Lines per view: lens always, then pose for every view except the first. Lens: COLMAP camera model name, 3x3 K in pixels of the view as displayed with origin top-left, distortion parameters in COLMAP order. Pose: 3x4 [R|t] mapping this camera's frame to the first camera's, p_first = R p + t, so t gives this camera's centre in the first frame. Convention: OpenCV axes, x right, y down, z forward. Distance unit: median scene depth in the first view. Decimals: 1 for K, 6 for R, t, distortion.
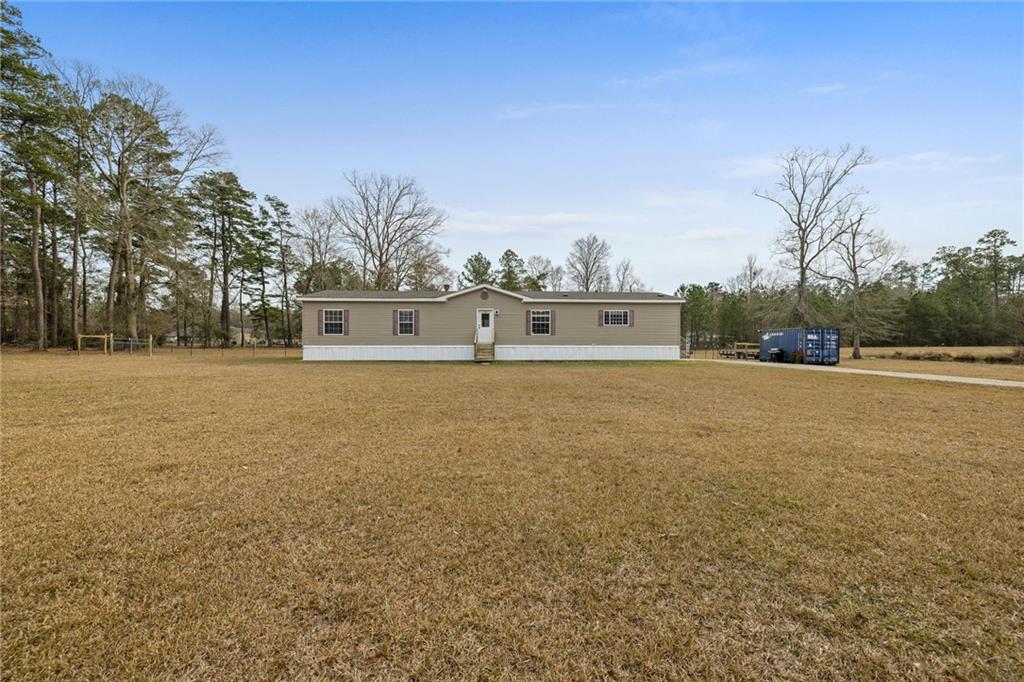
lens RADIAL K [[448.8, 0, 512.0], [0, 448.8, 341.0], [0, 0, 1]] dist [-0.000071, 0.000010]
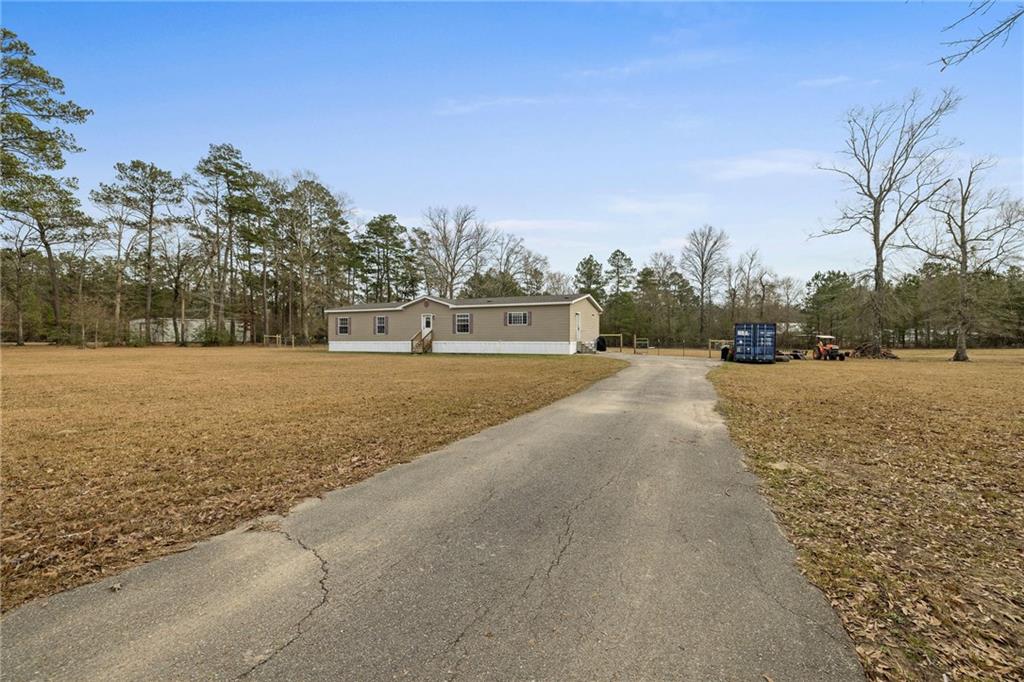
lens RADIAL K [[448.8, 0, 512.0], [0, 448.8, 341.0], [0, 0, 1]] dist [-0.000071, 0.000010]
pose [[0.884261, 0.000750, -0.466993, 0.675167], [0.000779, 0.999995, 0.003081, 0.003954], [0.466993, -0.003089, 0.884256, -0.057426]]
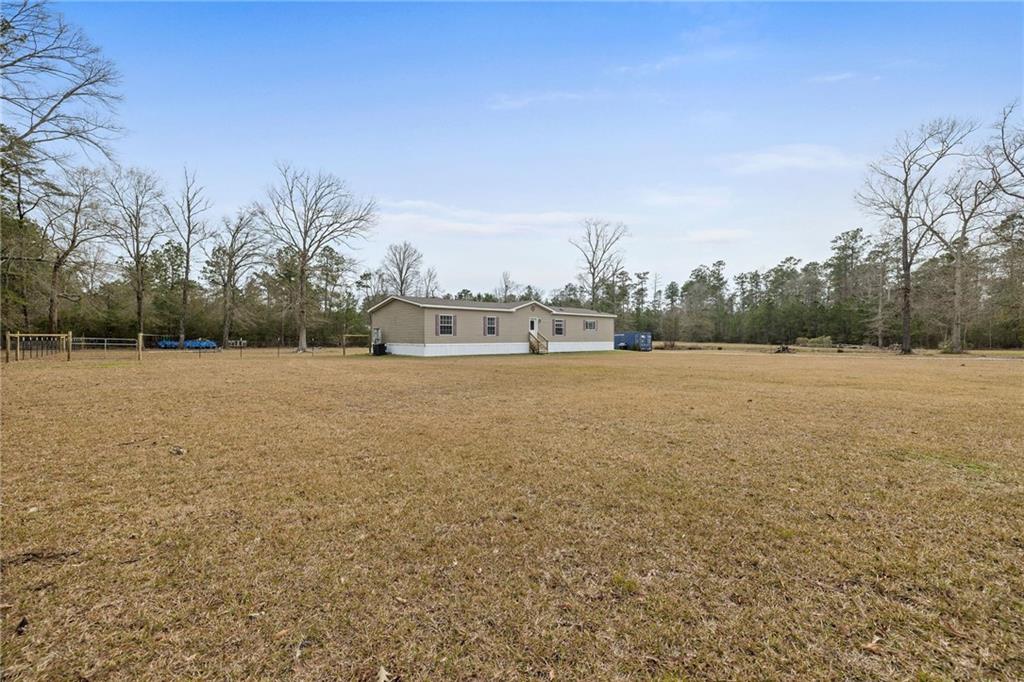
lens RADIAL K [[474.9, 0, 512.0], [0, 474.9, 341.0], [0, 0, 1]] dist [-0.000894, -0.000177]
pose [[0.775566, -0.002720, 0.631260, -0.923183], [0.003889, 0.999992, -0.000470, 0.003988], [-0.631254, 0.002819, 0.775571, -0.125952]]
